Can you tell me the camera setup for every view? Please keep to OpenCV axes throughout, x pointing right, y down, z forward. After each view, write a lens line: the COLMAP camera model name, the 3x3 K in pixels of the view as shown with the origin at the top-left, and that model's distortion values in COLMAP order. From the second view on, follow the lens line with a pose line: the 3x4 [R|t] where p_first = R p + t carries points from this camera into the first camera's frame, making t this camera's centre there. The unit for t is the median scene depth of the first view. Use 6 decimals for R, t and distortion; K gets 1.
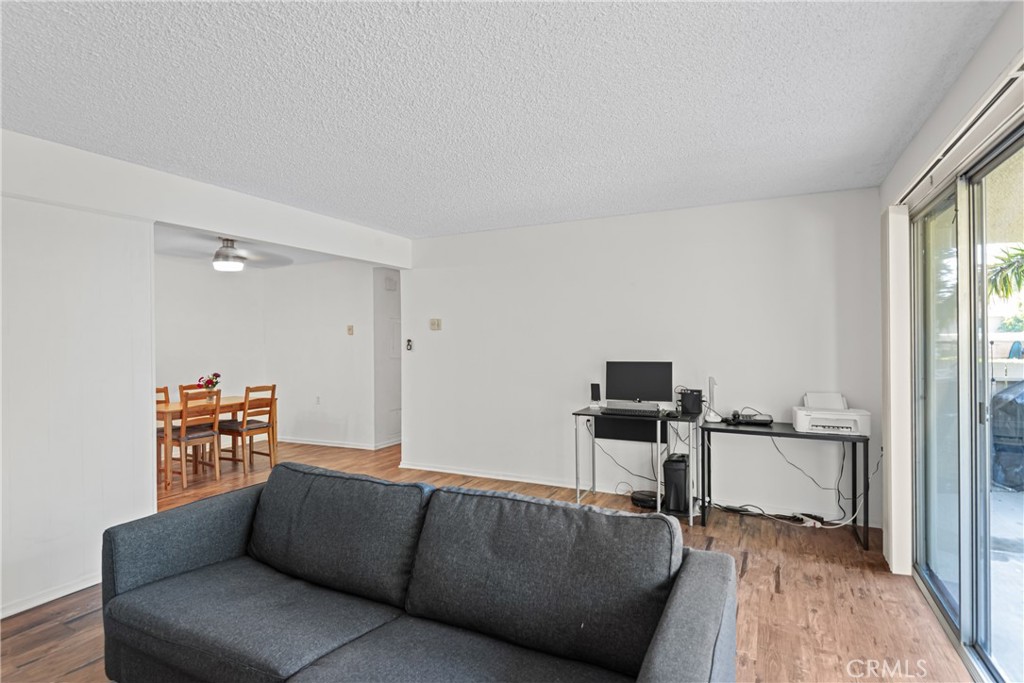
lens RADIAL K [[525.6, 0, 512.0], [0, 525.6, 341.5], [0, 0, 1]] dist [0.000569, -0.015557]
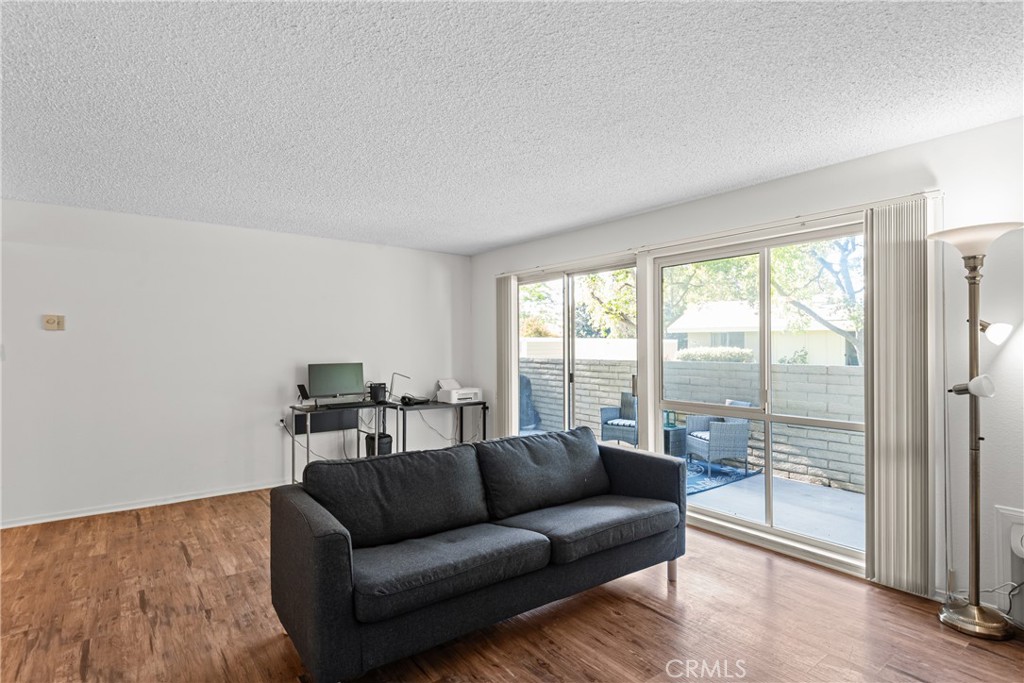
lens RADIAL K [[518.5, 0, 513.7], [0, 518.5, 344.3], [0, 0, 1]] dist [0.015678, -0.015075]
pose [[0.446472, 0.007931, 0.894762, -0.620821], [0.003762, 0.999935, -0.010740, 0.009963], [-0.894789, 0.008161, 0.446414, 0.115983]]
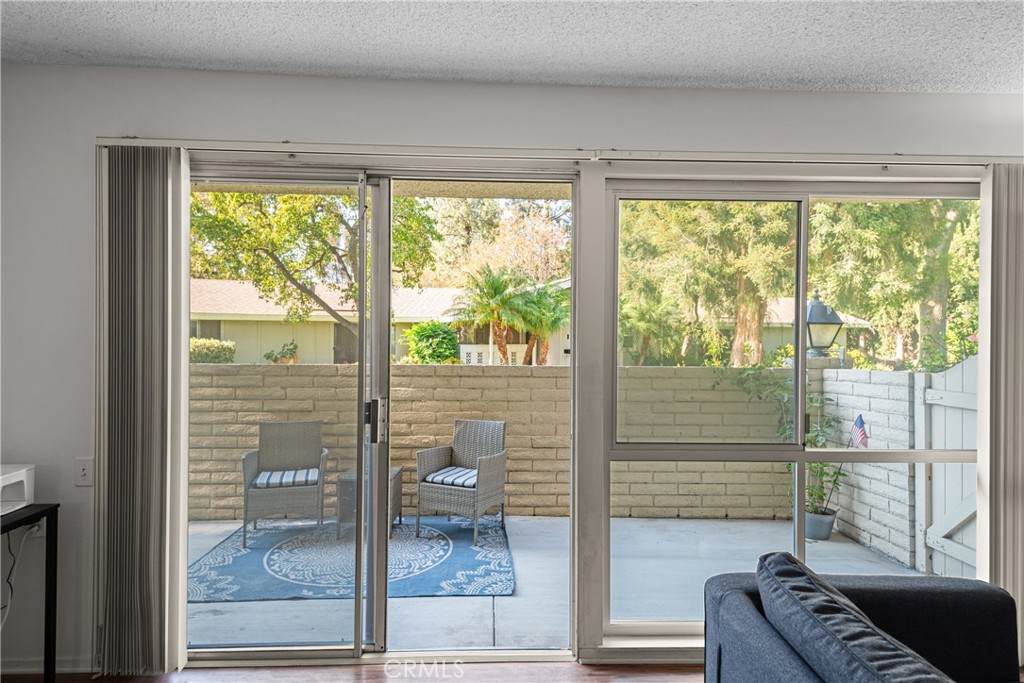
lens RADIAL K [[596.9, 0, 512.0], [0, 596.9, 341.5], [0, 0, 1]] dist [0.050760, -0.039474]
pose [[-0.479744, -0.001470, 0.877407, -0.133692], [-0.002959, 0.999996, 0.000058, 0.002344], [-0.877404, -0.002568, -0.479746, 0.663825]]
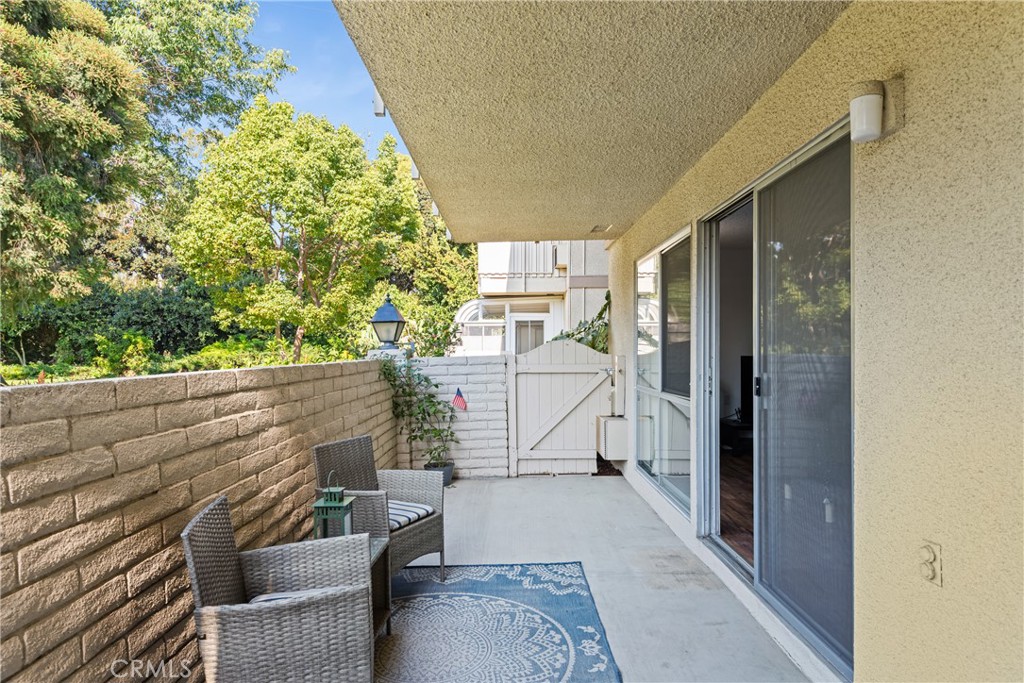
lens RADIAL K [[602.0, 0, 514.9], [0, 602.0, 340.0], [0, 0, 1]] dist [-0.007882, -0.002140]
pose [[-0.890346, 0.001971, -0.455280, 0.993540], [0.007149, 0.999928, -0.009651, 0.025159], [0.455228, -0.011847, -0.890296, 0.987785]]
